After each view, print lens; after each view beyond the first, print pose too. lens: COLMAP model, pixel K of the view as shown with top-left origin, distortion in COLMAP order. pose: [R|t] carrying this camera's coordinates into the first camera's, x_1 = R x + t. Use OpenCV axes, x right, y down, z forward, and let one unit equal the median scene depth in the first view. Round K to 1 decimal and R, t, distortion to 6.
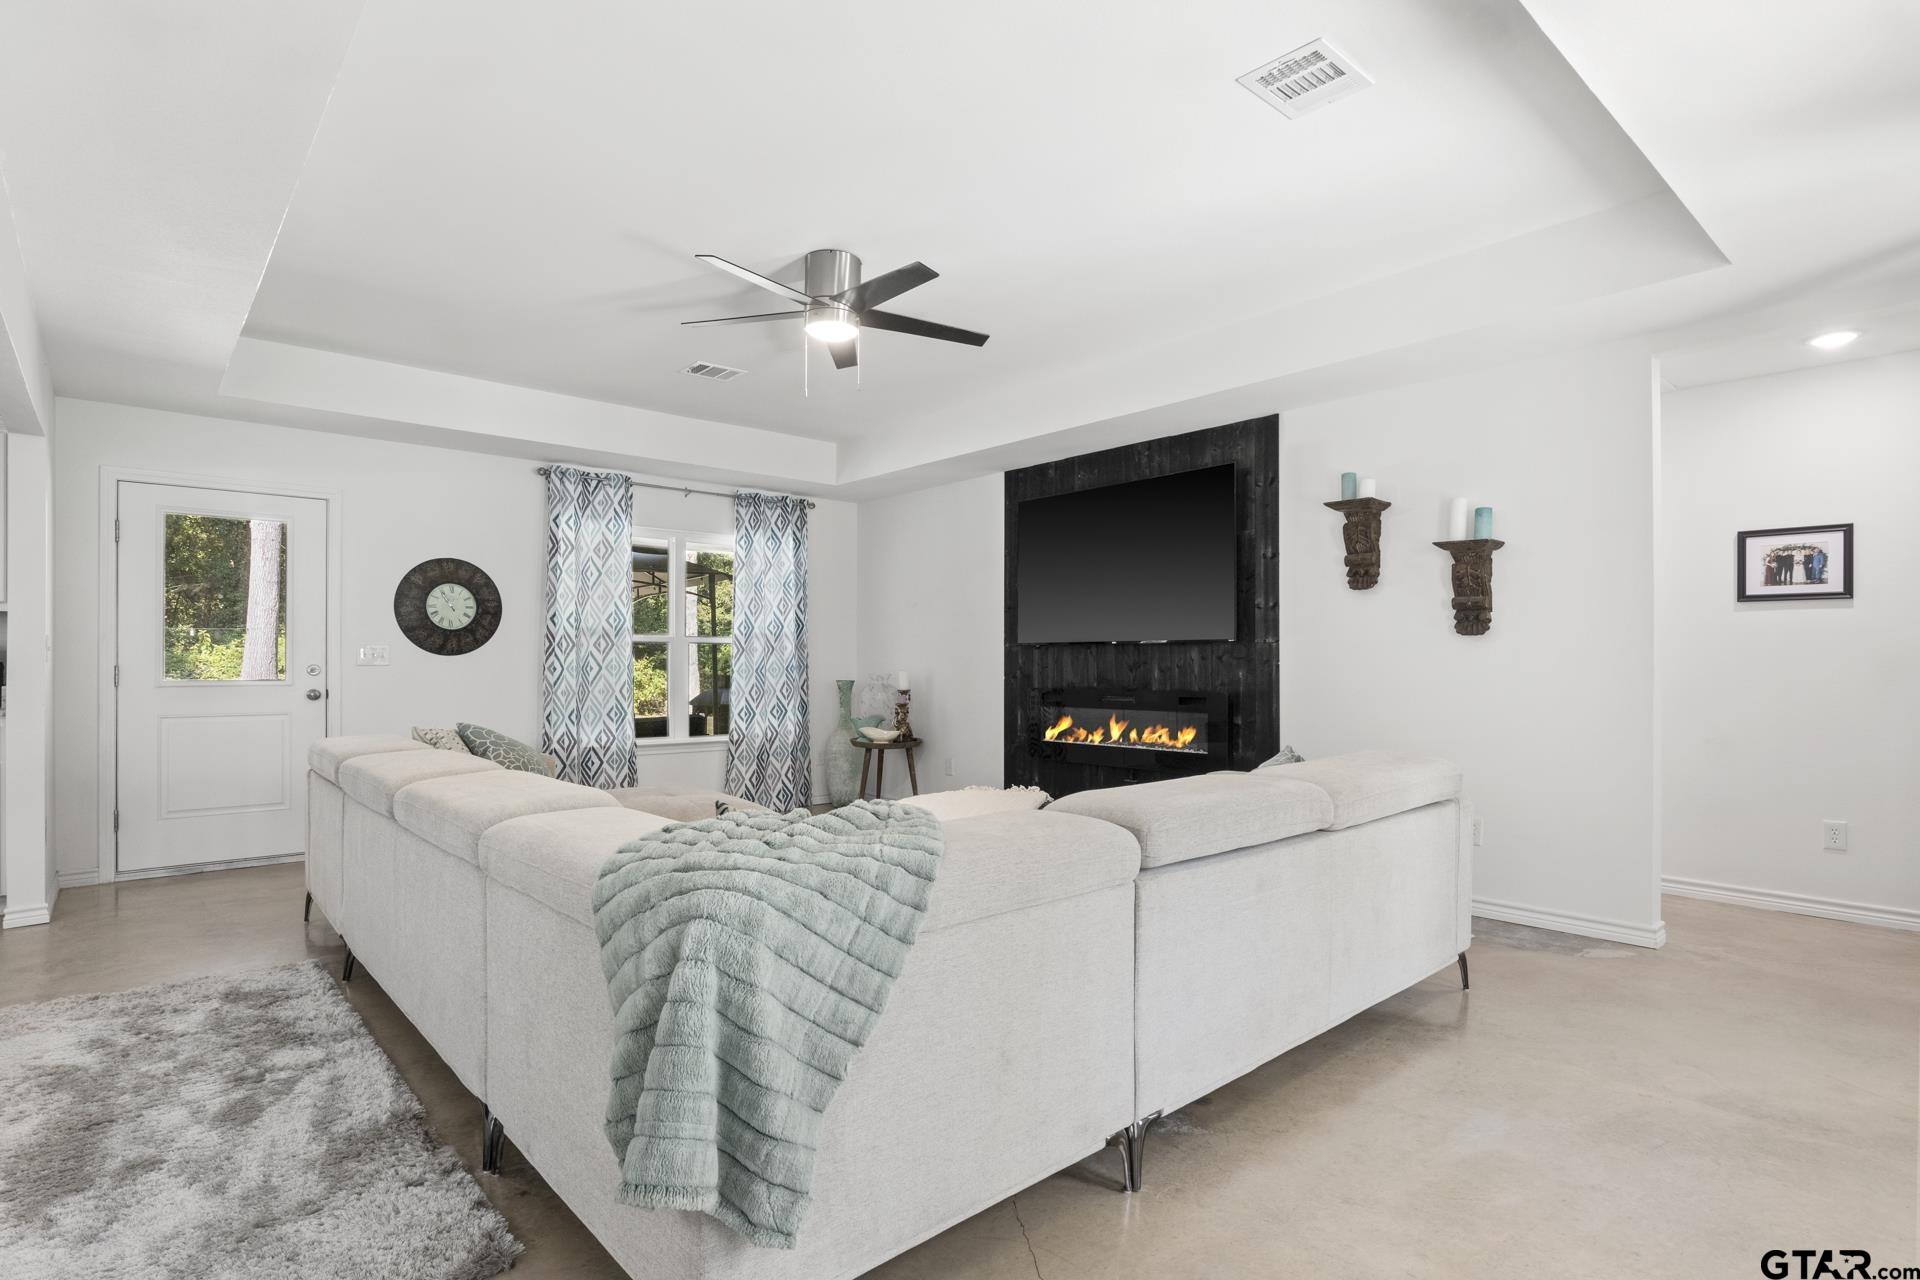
lens RADIAL K [[972.6, 0, 945.4], [0, 972.6, 660.3], [0, 0, 1]] dist [-0.000556, 0.000980]
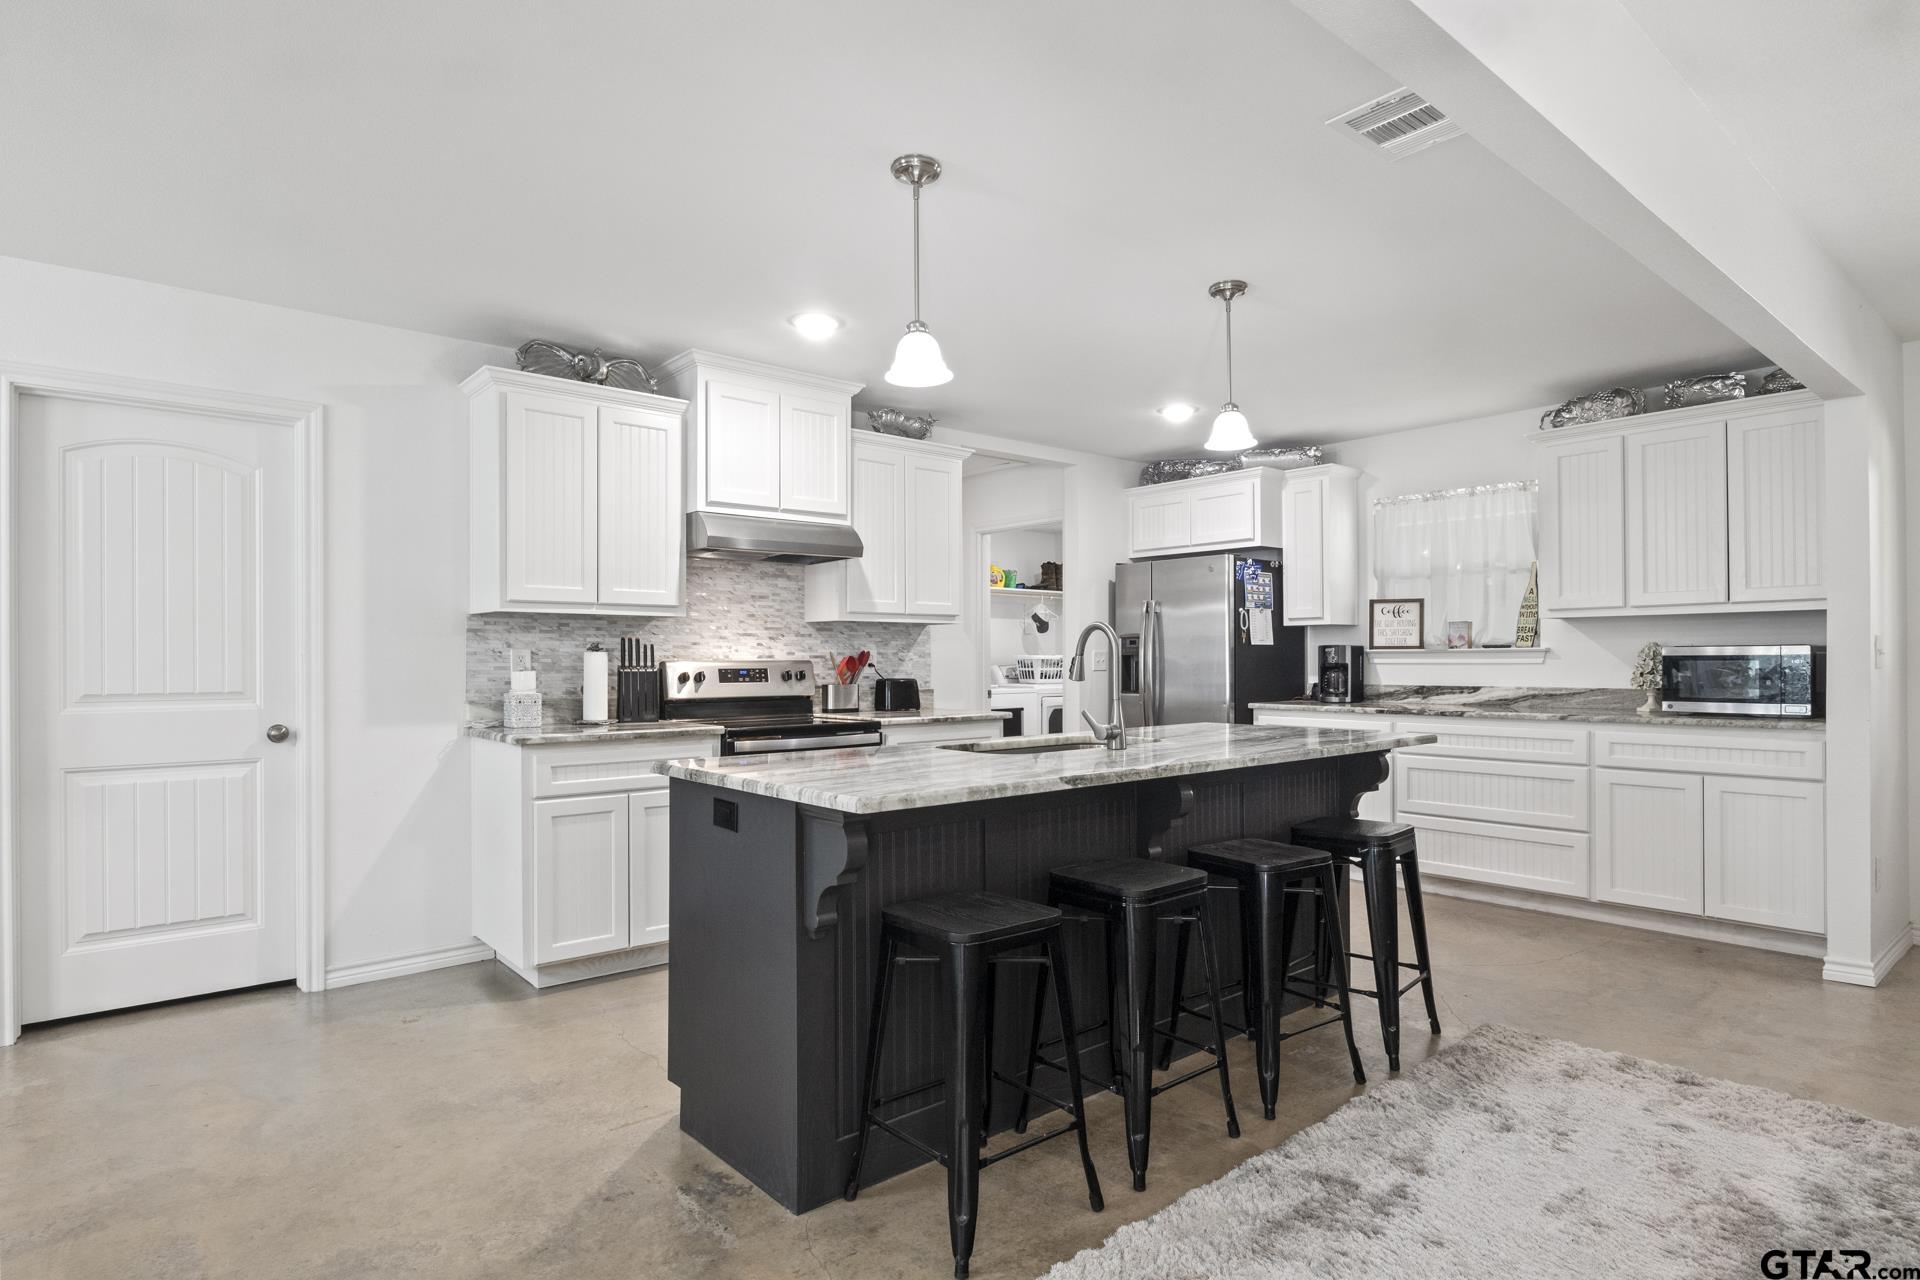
lens RADIAL K [[1019.2, 0, 953.0], [0, 1019.2, 659.4], [0, 0, 1]] dist [-0.011960, 0.000550]
pose [[-0.006427, -0.002961, -0.999975, -0.053276], [0.008201, 0.999962, -0.003014, -0.007813], [0.999946, -0.008220, -0.006402, 0.183339]]
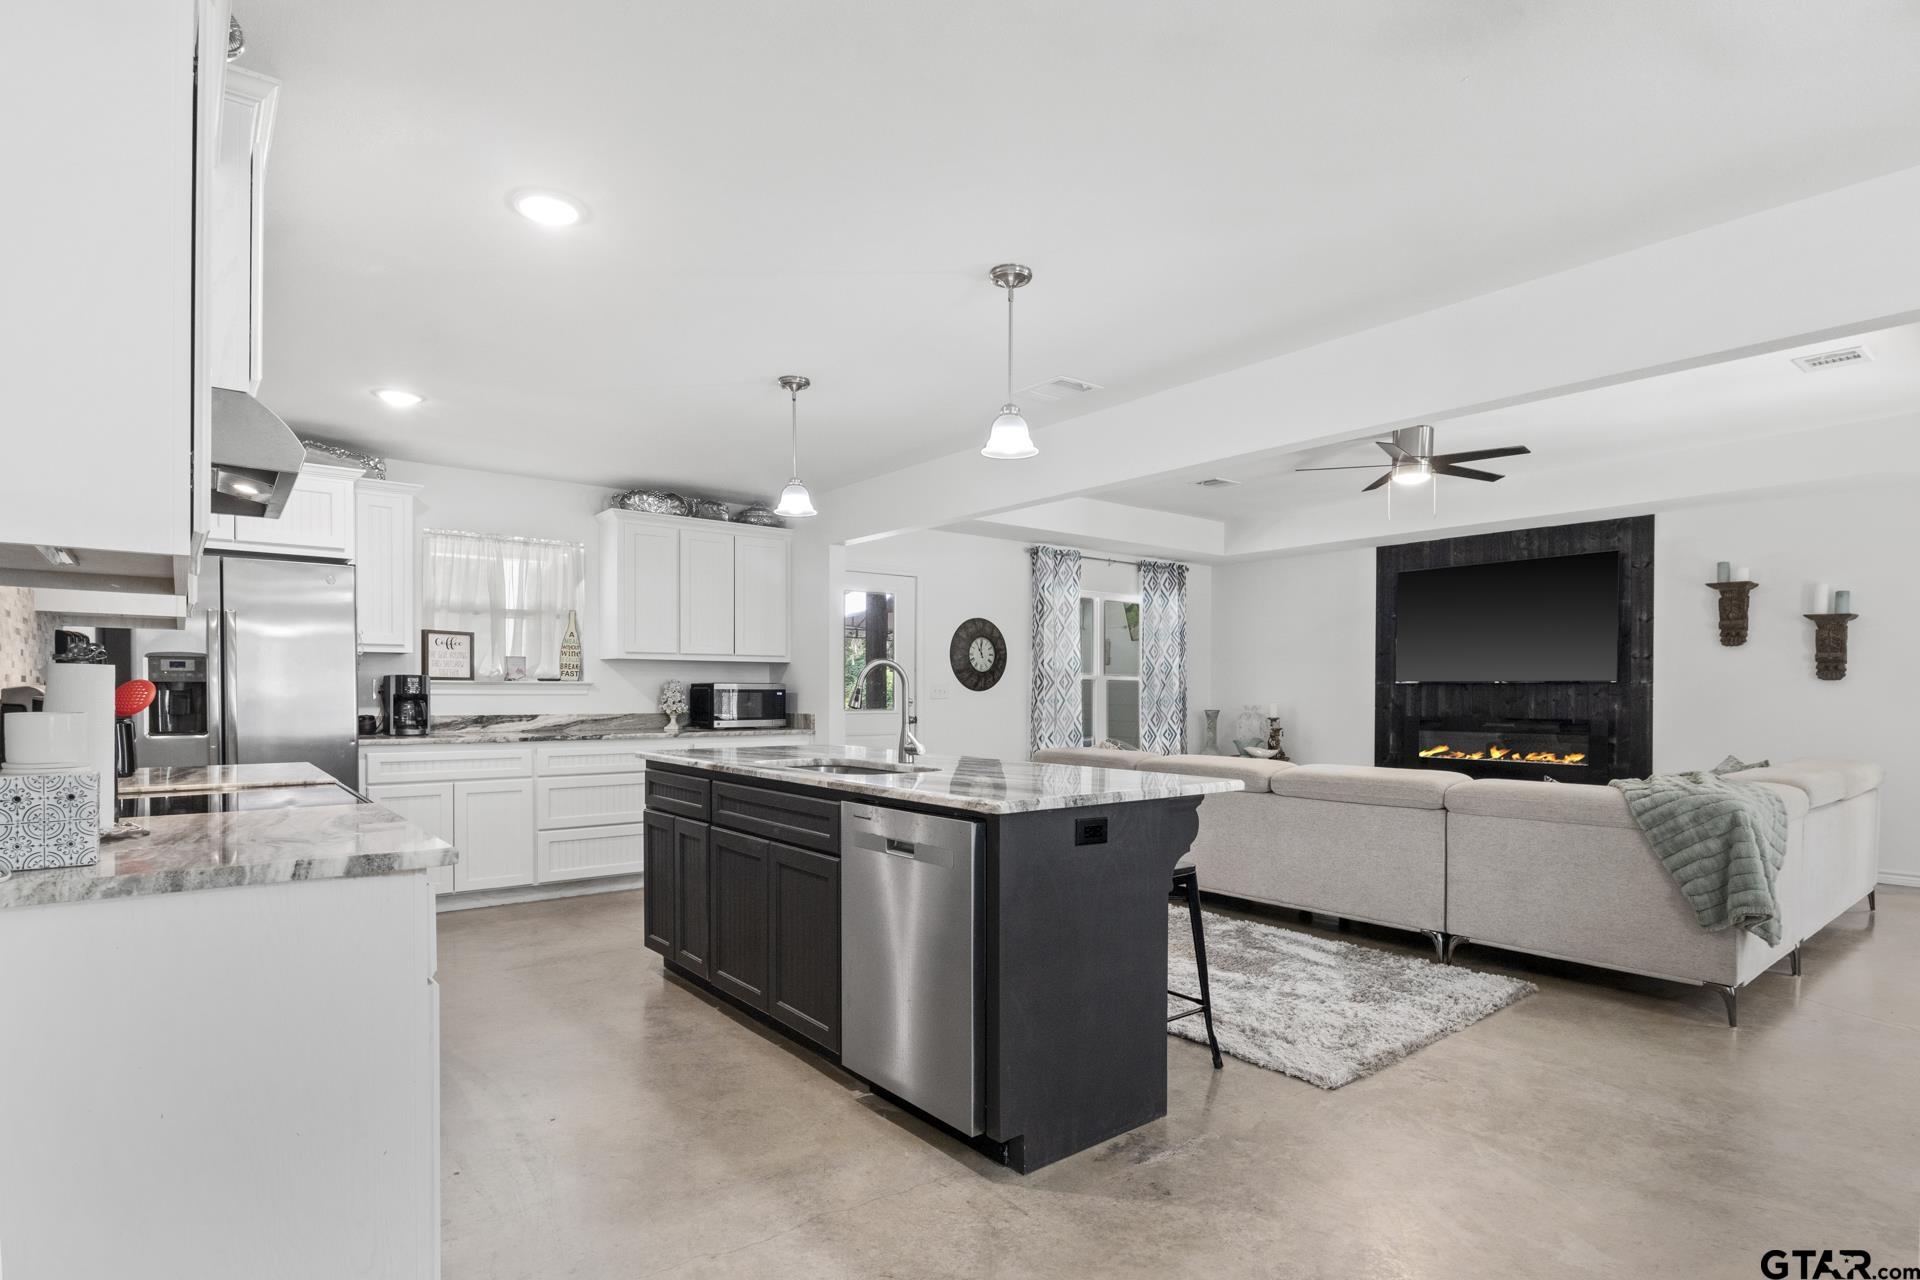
lens RADIAL K [[972.6, 0, 977.5], [0, 972.6, 695.8], [0, 0, 1]] dist [-0.000556, 0.000980]
pose [[0.999388, 0.001377, -0.034963, -0.518489], [-0.001109, 0.999970, 0.007680, -0.010010], [0.034973, -0.007636, 0.999359, -0.367231]]
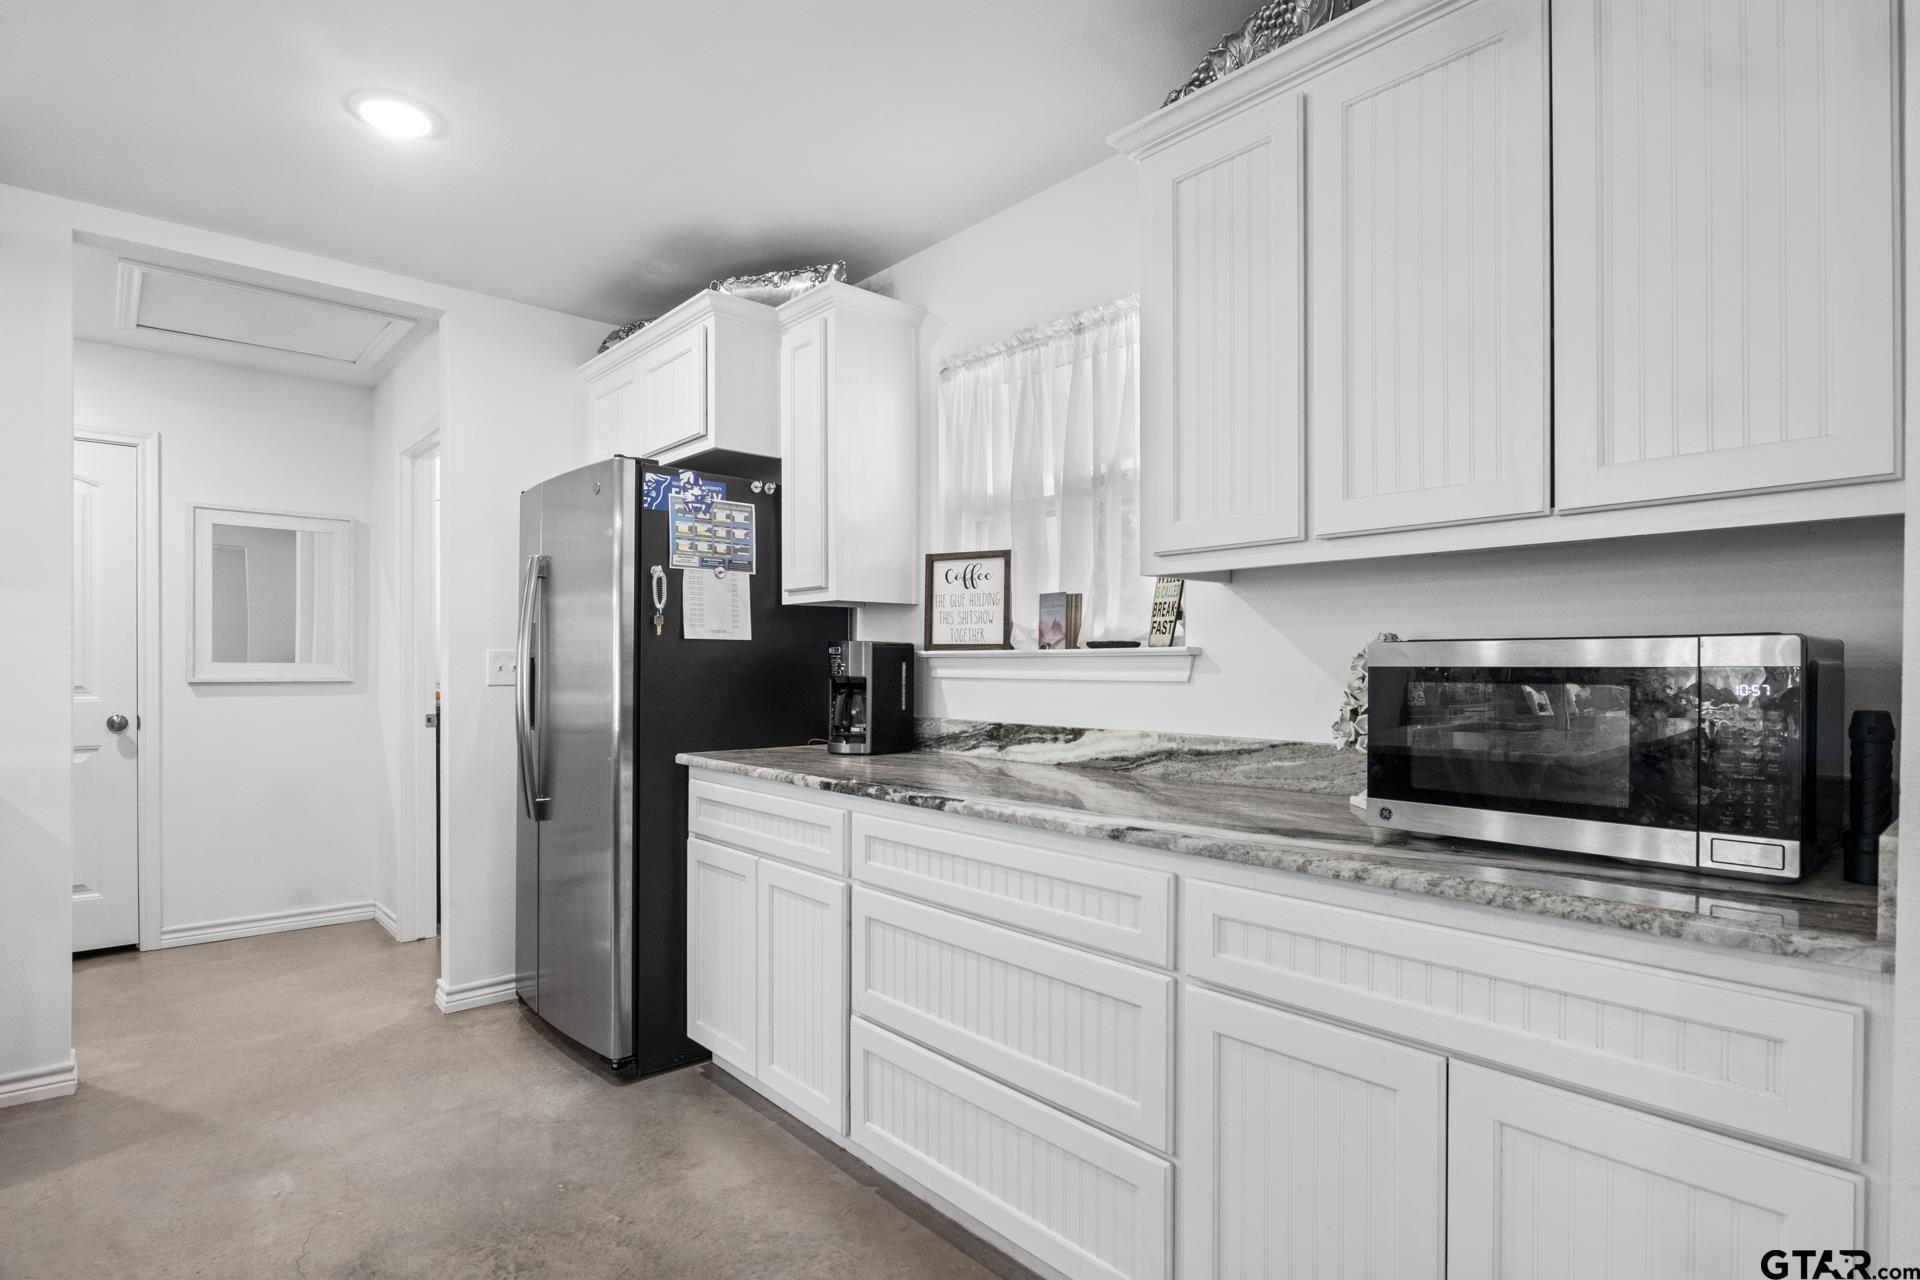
lens RADIAL K [[972.6, 0, 971.8], [0, 972.6, 665.6], [0, 0, 1]] dist [-0.000556, 0.000980]
pose [[0.027362, -0.002478, -0.999623, -0.594302], [0.001053, 0.999996, -0.002450, -0.008375], [0.999625, -0.000985, 0.027364, 0.624036]]
